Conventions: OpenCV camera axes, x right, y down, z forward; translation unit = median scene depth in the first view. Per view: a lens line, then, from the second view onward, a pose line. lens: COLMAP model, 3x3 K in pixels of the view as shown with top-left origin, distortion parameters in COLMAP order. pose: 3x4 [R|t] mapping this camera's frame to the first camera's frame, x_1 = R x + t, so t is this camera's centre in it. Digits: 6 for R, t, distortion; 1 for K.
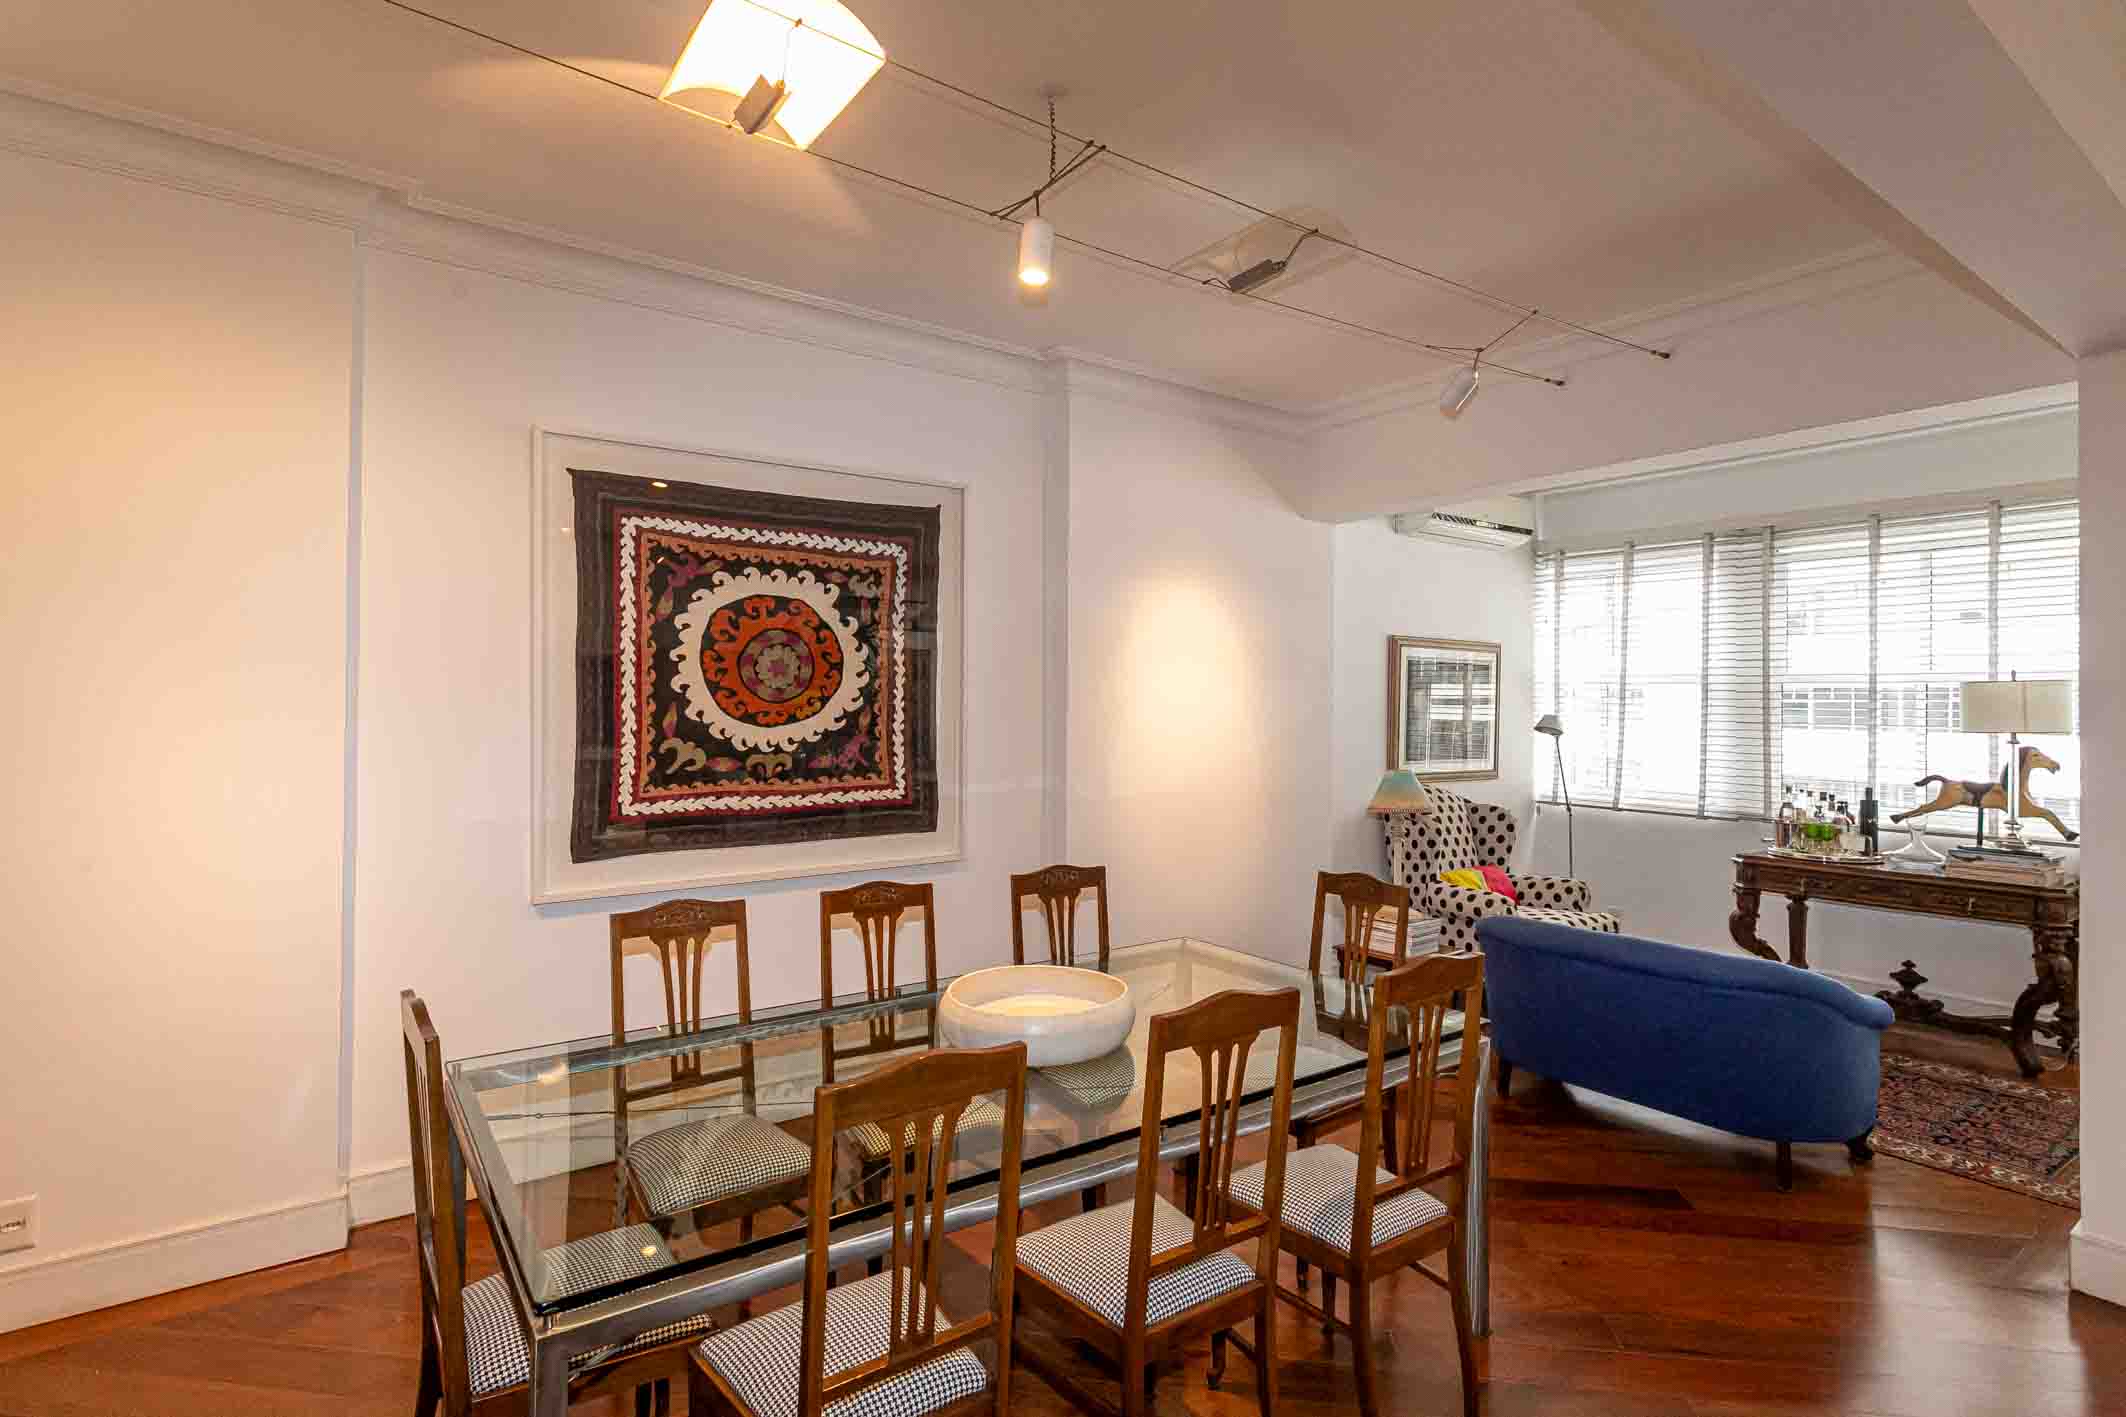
lens RADIAL K [[1016.2, 0, 1070.2], [0, 1016.2, 696.6], [0, 0, 1]] dist [-0.014978, 0.000313]
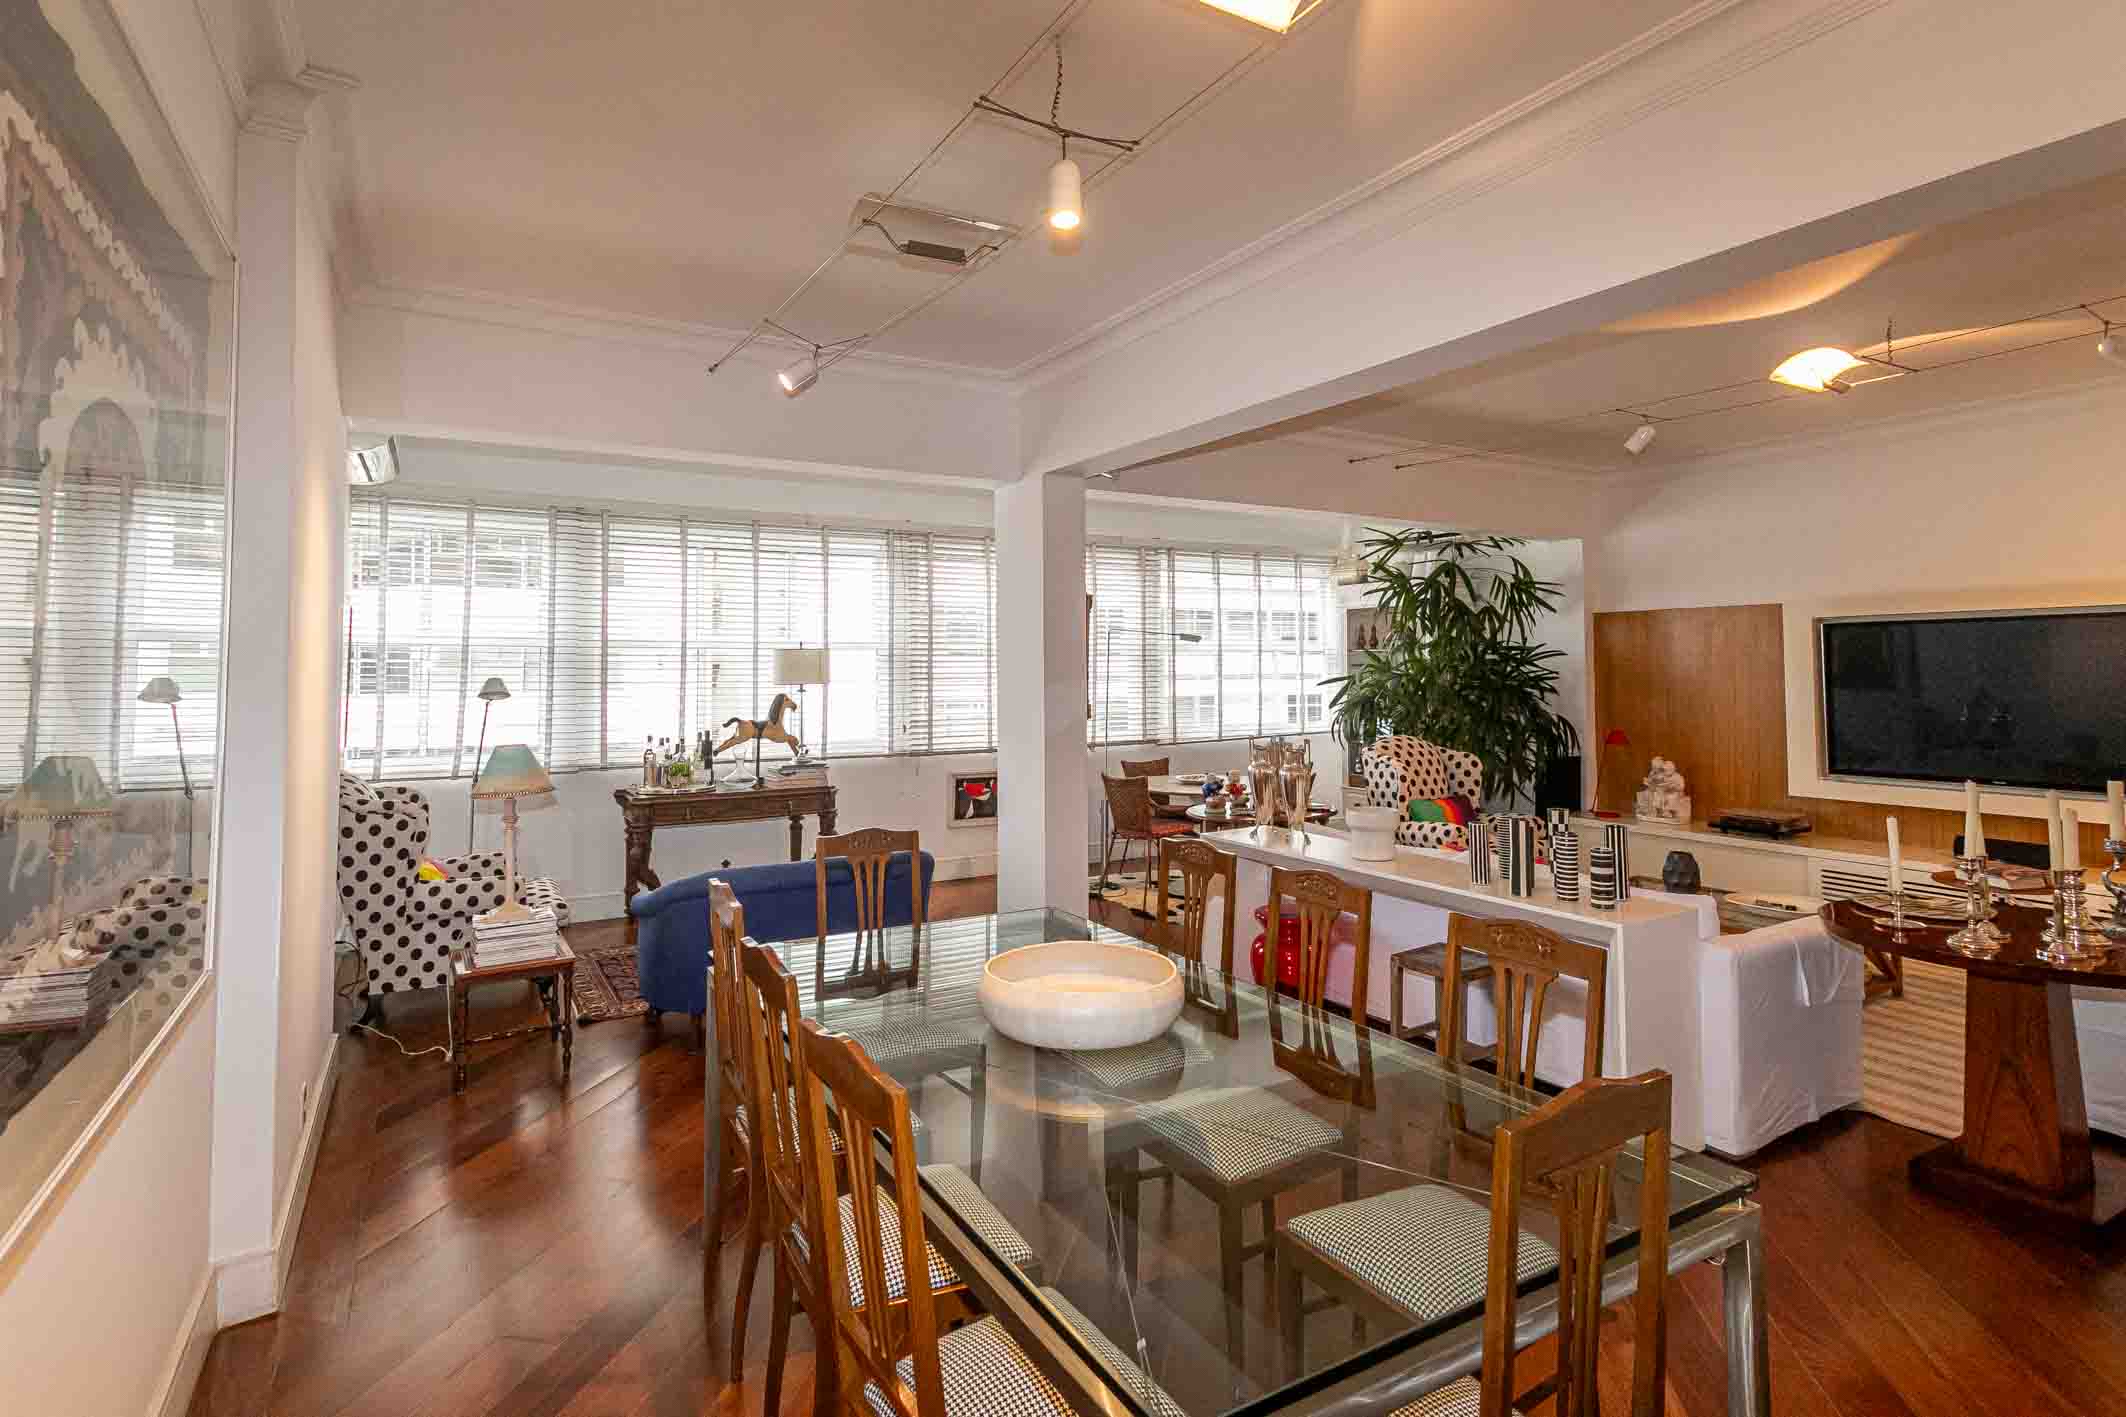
lens RADIAL K [[1047.5, 0, 989.7], [0, 1047.5, 619.9], [0, 0, 1]] dist [0.003385, 0.000773]
pose [[0.131214, 0.038902, 0.990591, -0.583226], [0.001411, 0.999221, -0.039427, 0.003806], [-0.991353, 0.006572, 0.131057, 0.568696]]
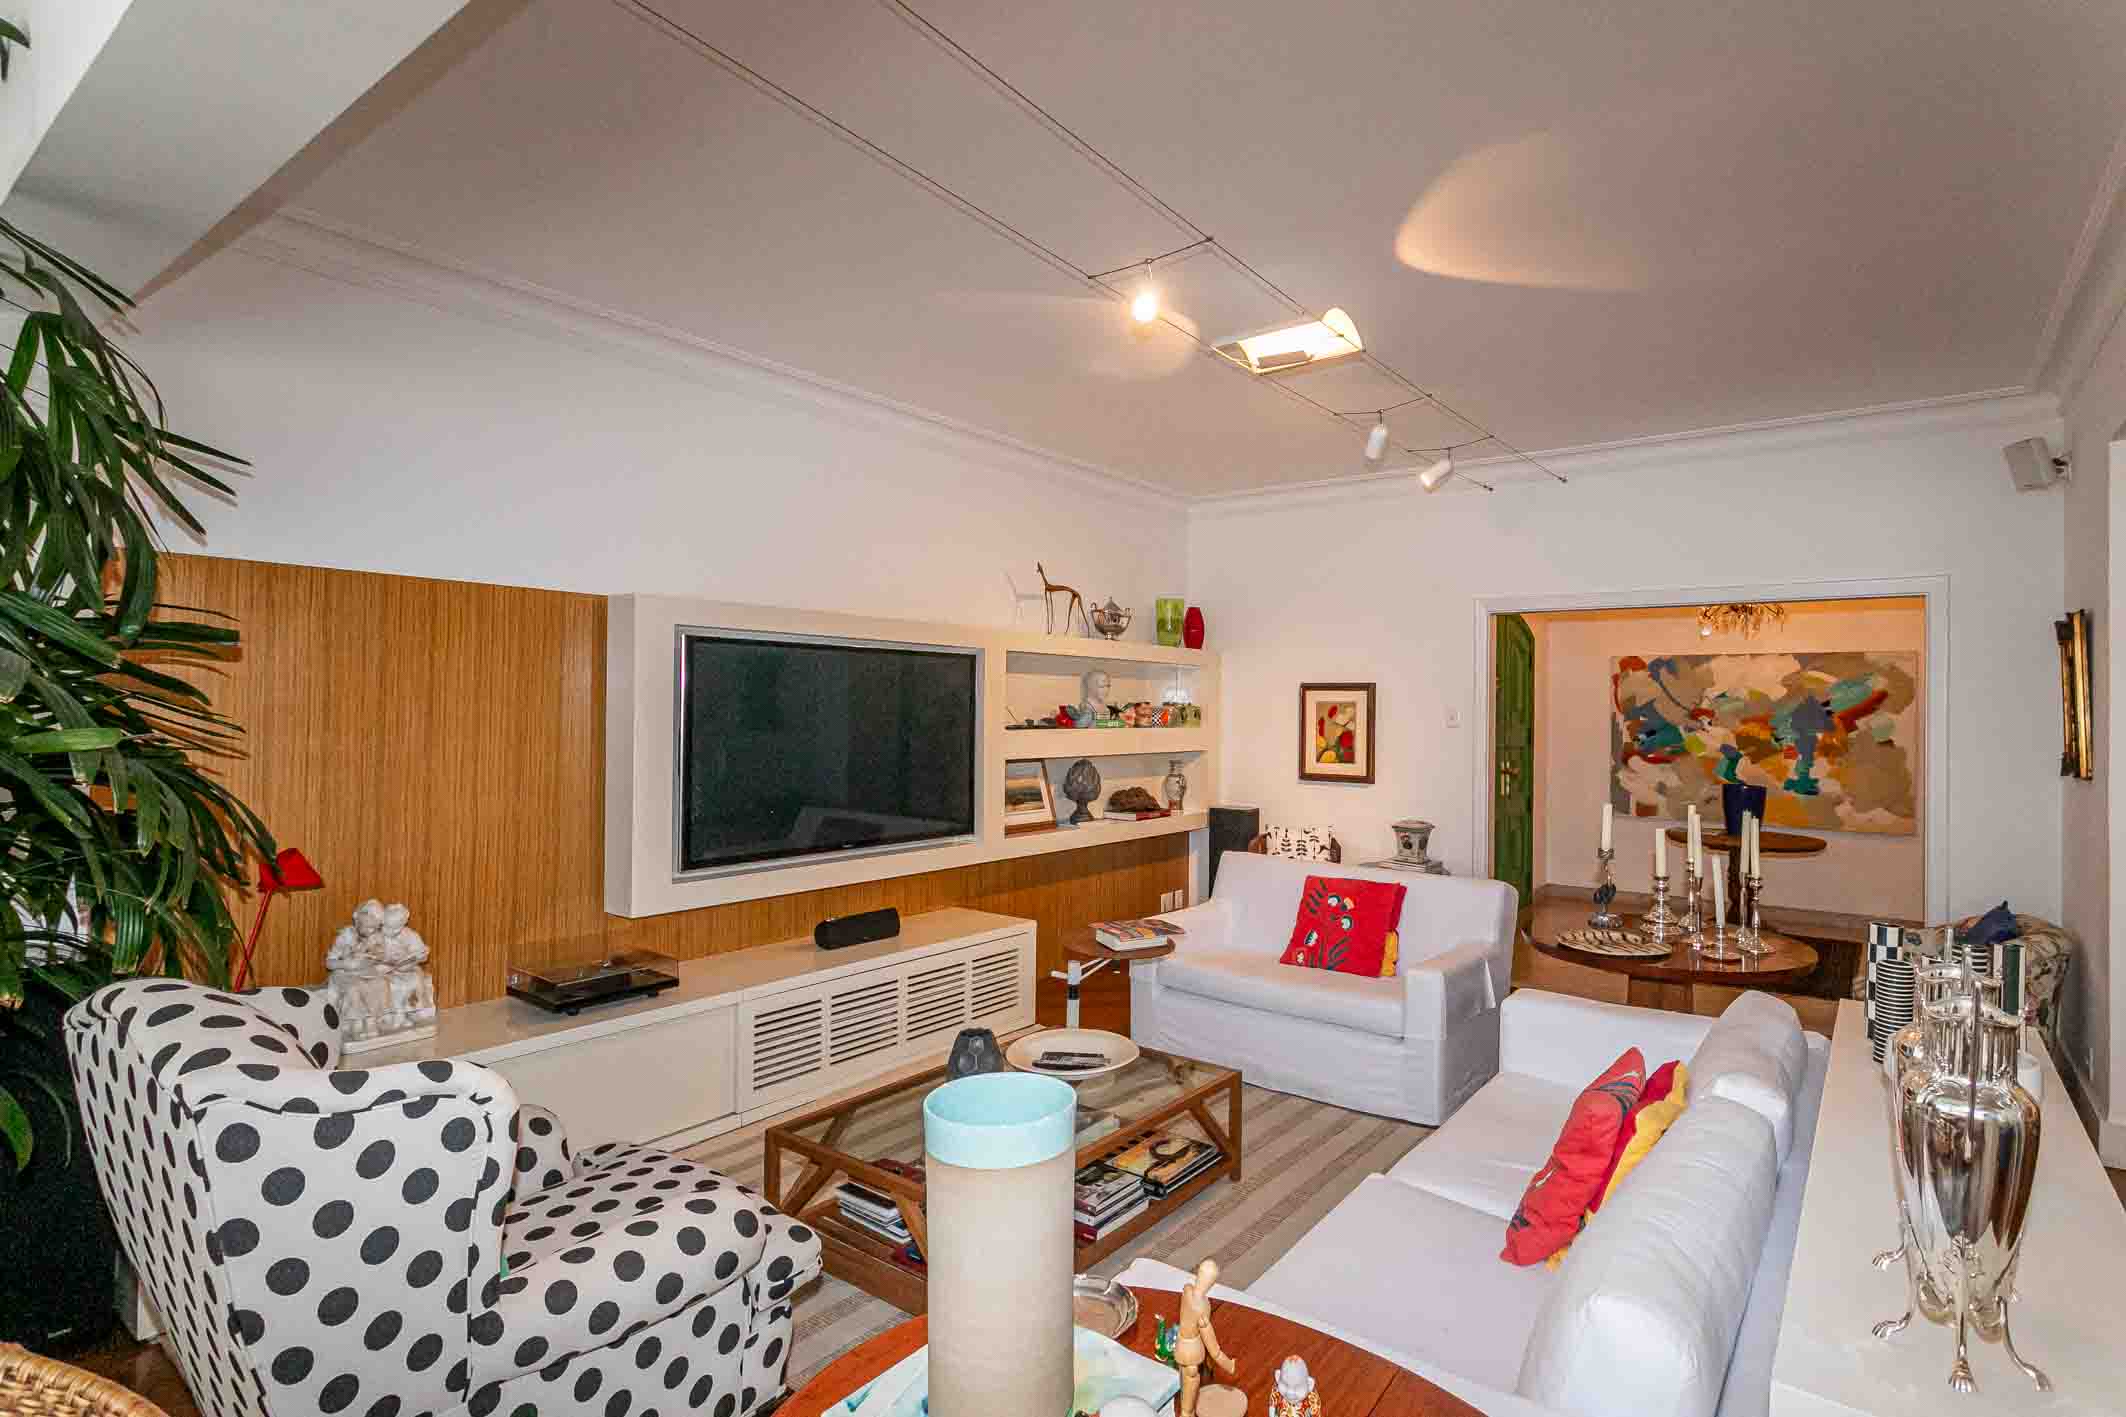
lens RADIAL K [[1045.9, 0, 1151.7], [0, 1045.9, 702.8], [0, 0, 1]] dist [-0.002781, 0.000163]
pose [[-0.943191, -0.022125, -0.331513, 1.005260], [-0.016305, 0.999660, -0.020329, 0.026010], [0.331850, -0.013769, -0.943232, 0.613870]]
